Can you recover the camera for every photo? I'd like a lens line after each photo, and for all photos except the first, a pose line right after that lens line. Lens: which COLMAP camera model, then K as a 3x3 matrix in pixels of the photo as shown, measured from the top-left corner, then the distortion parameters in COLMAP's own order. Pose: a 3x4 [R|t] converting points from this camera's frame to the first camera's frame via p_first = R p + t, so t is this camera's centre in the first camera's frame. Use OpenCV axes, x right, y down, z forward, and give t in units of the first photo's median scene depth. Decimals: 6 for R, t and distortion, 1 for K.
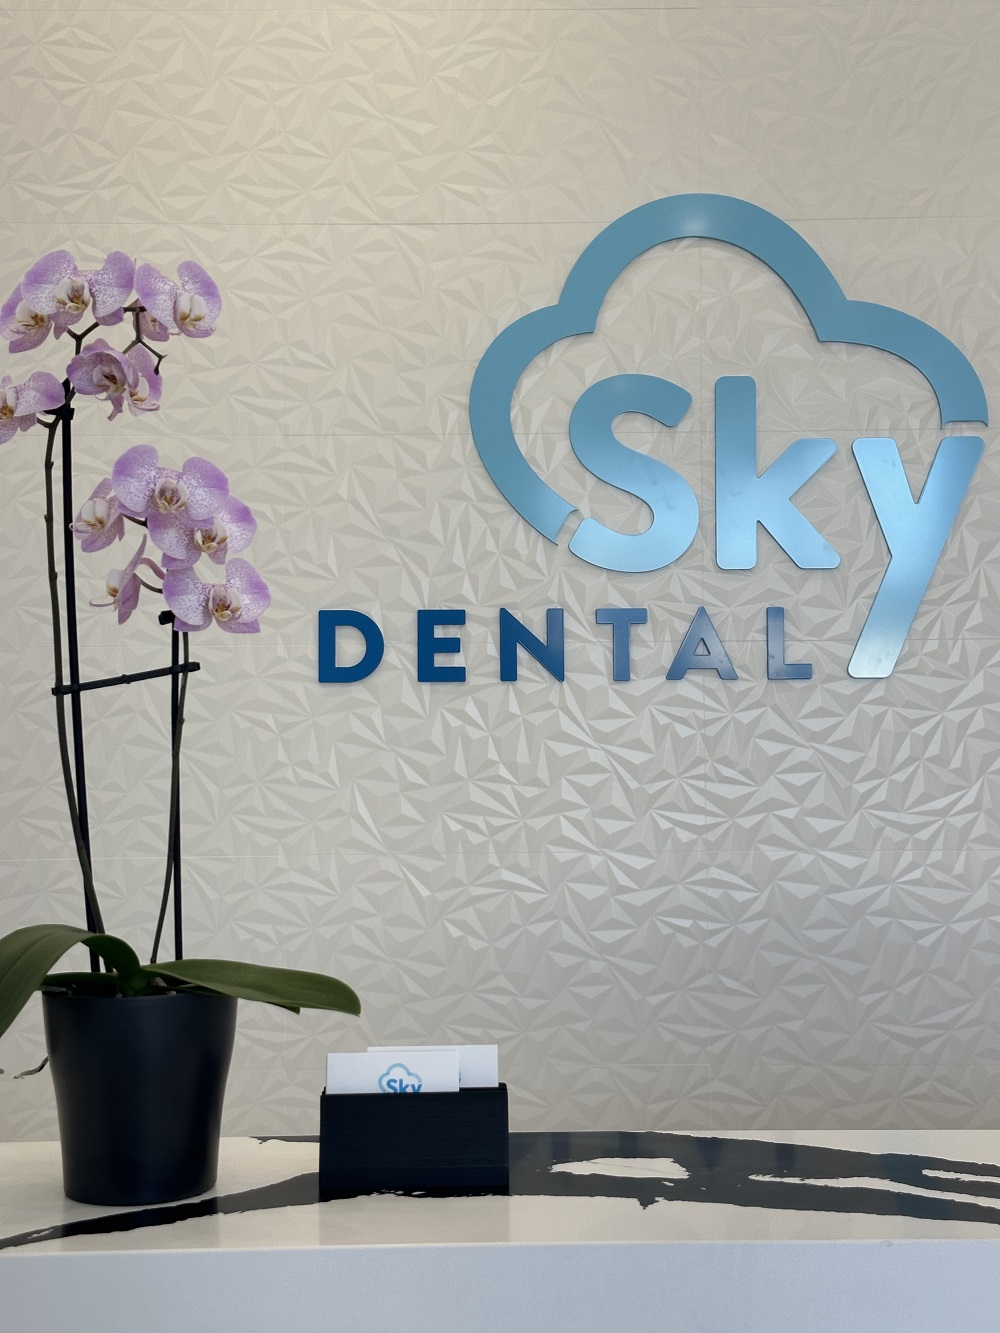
lens RADIAL K [[1861.2, 0, 500.4], [0, 1861.2, 666.8], [0, 0, 1]] dist [-0.044085, 0.000000]
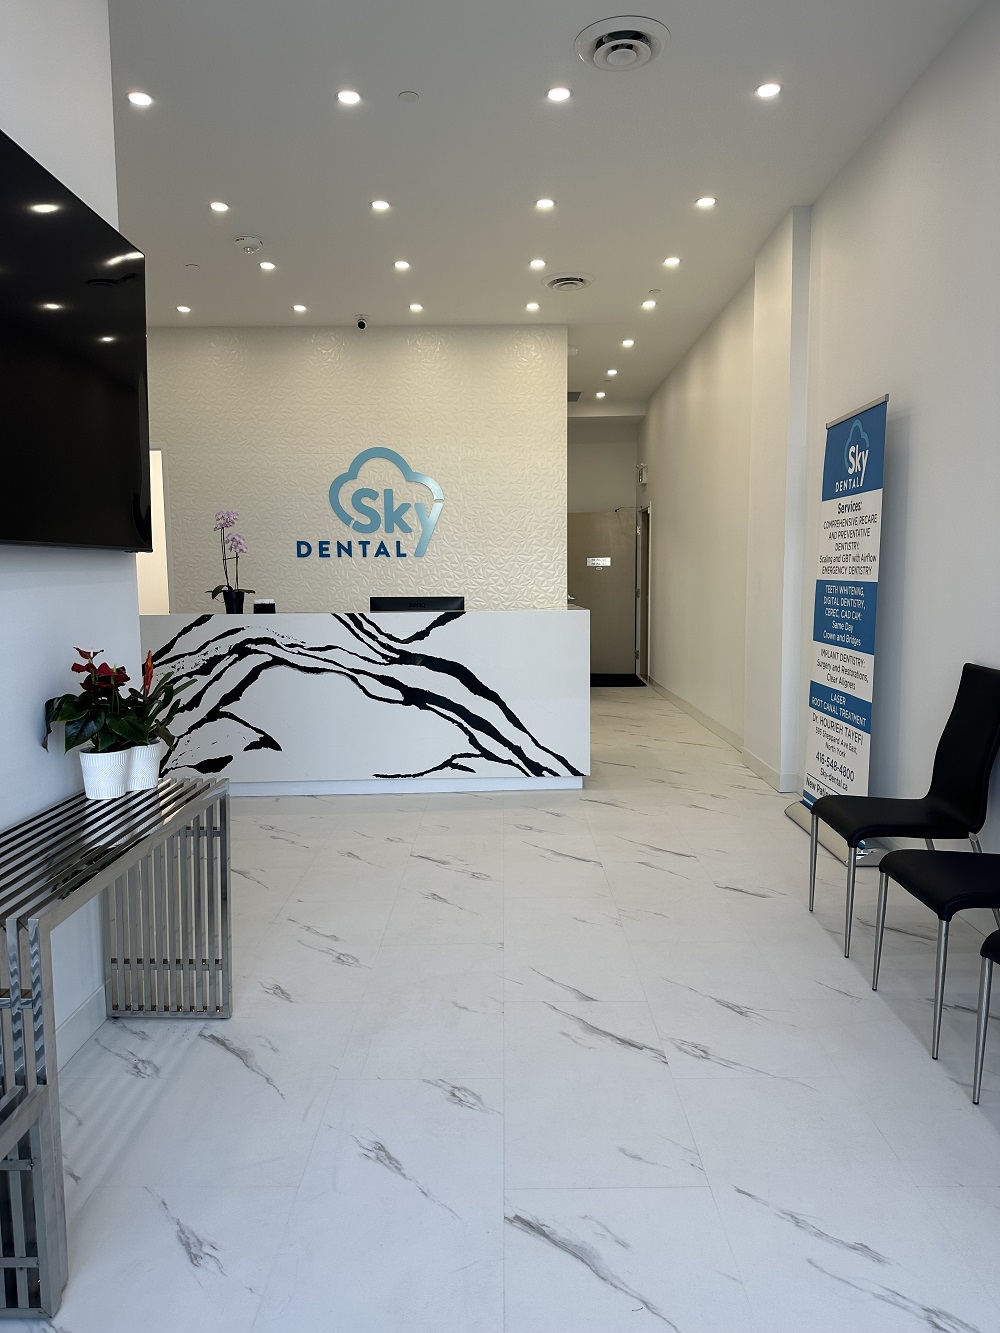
lens RADIAL K [[934.5, 0, 500.9], [0, 934.5, 671.6], [0, 0, 1]] dist [0.006616, 0.000362]
pose [[0.999983, 0.003021, -0.005056, 0.410482], [-0.002320, 0.991081, 0.133242, -0.020010], [0.005413, -0.133228, 0.991071, -1.291387]]
